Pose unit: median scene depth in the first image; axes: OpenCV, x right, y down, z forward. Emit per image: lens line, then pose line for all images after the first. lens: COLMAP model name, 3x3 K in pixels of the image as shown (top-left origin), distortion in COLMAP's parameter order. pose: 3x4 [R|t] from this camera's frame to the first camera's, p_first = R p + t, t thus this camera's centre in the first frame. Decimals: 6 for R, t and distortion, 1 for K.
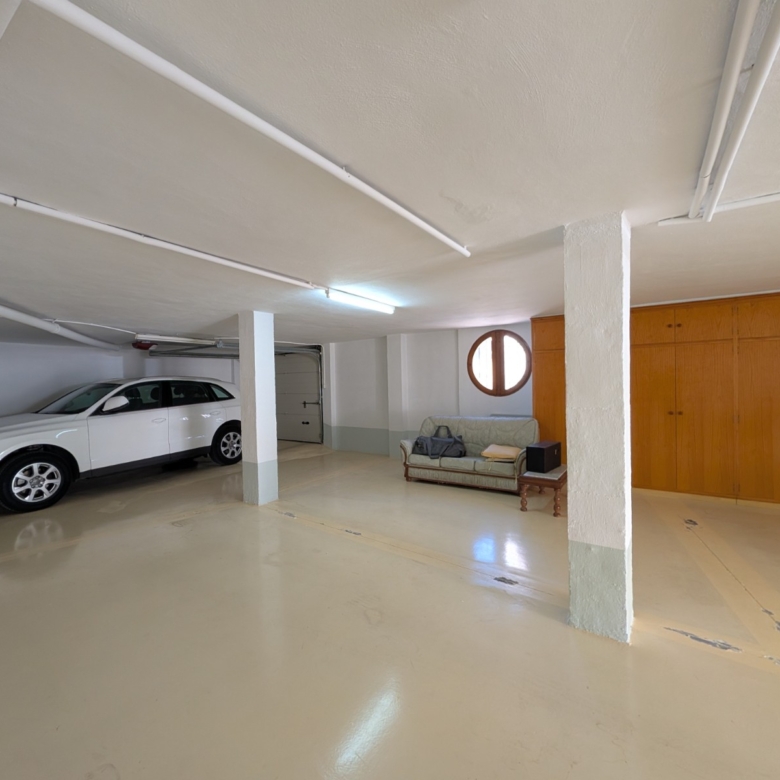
lens RADIAL K [[397.4, 0, 389.7], [0, 397.4, 388.2], [0, 0, 1]] dist [-0.001129, -0.000586]
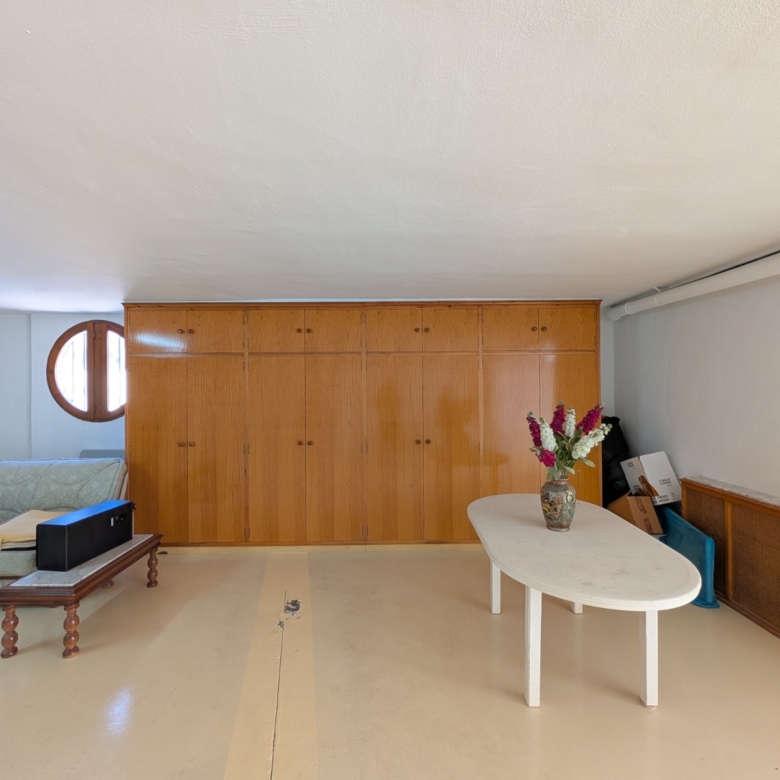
lens RADIAL K [[397.4, 0, 389.7], [0, 397.4, 388.2], [0, 0, 1]] dist [-0.001129, -0.000586]
pose [[0.819958, 0.017637, 0.572152, 0.385699], [-0.000438, 0.999544, -0.030184, -0.020181], [-0.572423, 0.024499, 0.819592, 0.250765]]
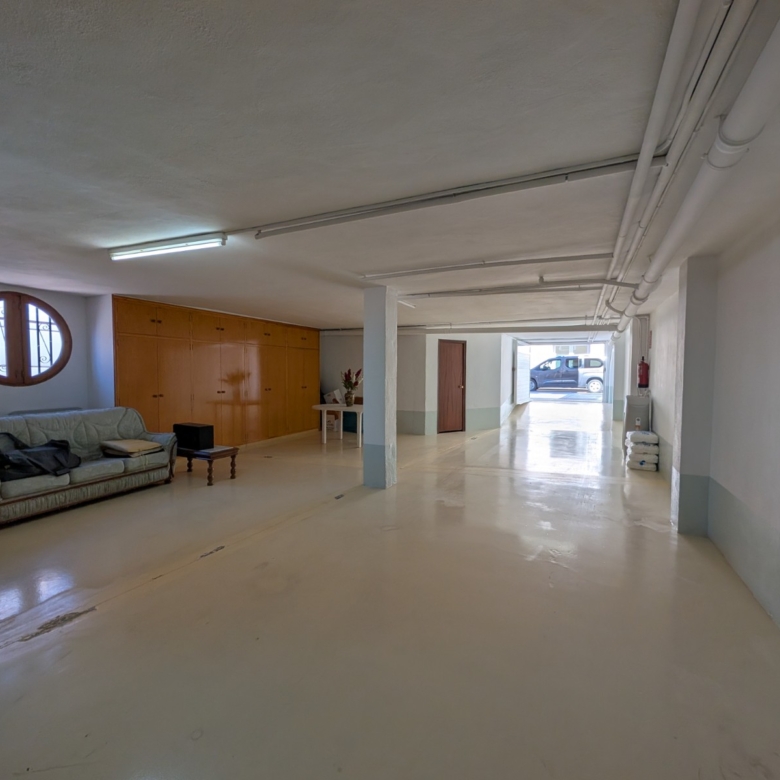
lens RADIAL K [[397.4, 0, 389.7], [0, 397.4, 388.2], [0, 0, 1]] dist [-0.001129, -0.000586]
pose [[-0.151480, -0.020899, 0.988239, -0.696770], [0.016833, 0.999577, 0.023719, 0.024595], [-0.988317, 0.020228, -0.151064, 0.593184]]
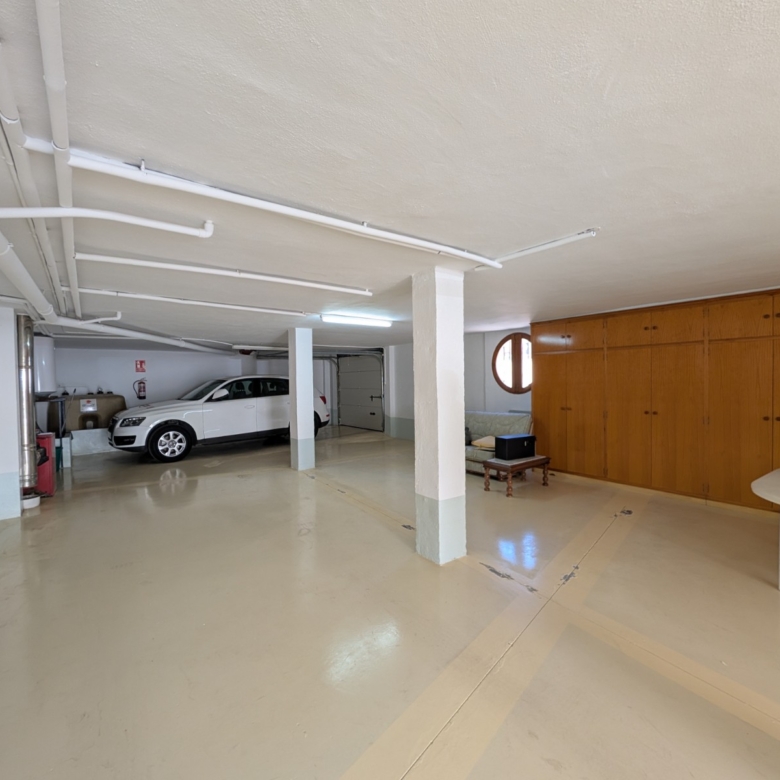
lens RADIAL K [[397.4, 0, 389.7], [0, 397.4, 388.2], [0, 0, 1]] dist [-0.001129, -0.000586]
pose [[0.948768, 0.013549, -0.315683, 0.377425], [-0.009993, 0.999867, 0.012880, -0.007540], [0.315816, -0.009065, 0.948777, -0.183886]]
